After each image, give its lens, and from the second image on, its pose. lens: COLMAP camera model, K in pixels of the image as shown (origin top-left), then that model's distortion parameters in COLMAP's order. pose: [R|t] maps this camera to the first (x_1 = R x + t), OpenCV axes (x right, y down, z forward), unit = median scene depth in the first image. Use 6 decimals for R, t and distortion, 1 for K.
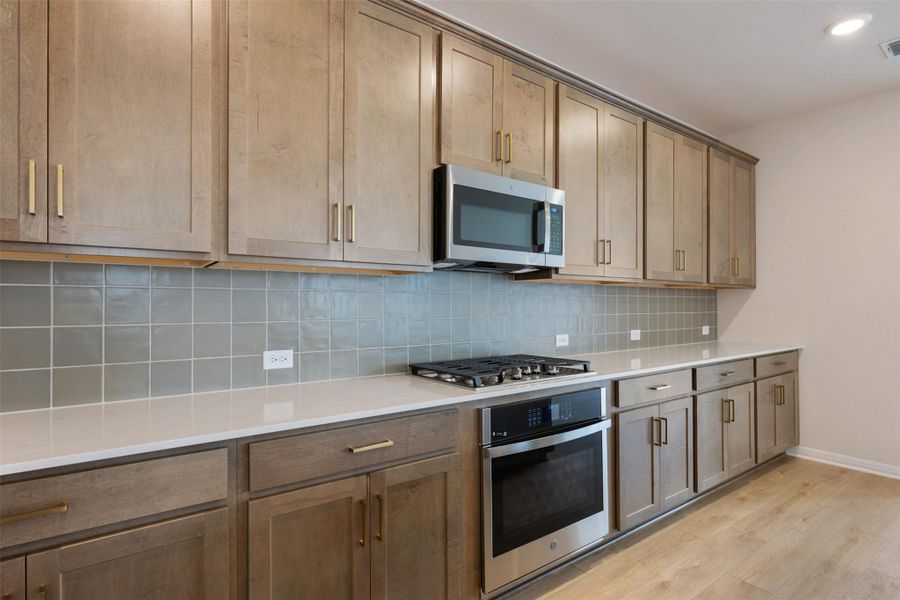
lens RADIAL K [[477.4, 0, 450.0], [0, 477.4, 300.0], [0, 0, 1]] dist [0.001184, -0.000272]
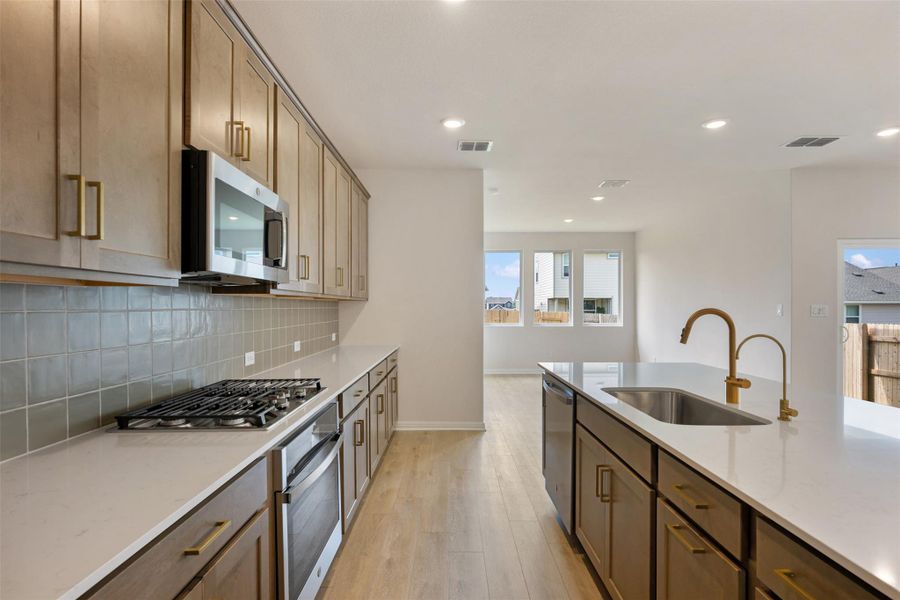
lens RADIAL K [[480.1, 0, 450.0], [0, 480.1, 300.0], [0, 0, 1]] dist [-0.004541, -0.000508]
pose [[0.553525, 0.007498, 0.832799, -0.384138], [-0.010383, 0.999944, -0.002101, -0.036205], [-0.832768, -0.007484, 0.553572, 0.202949]]
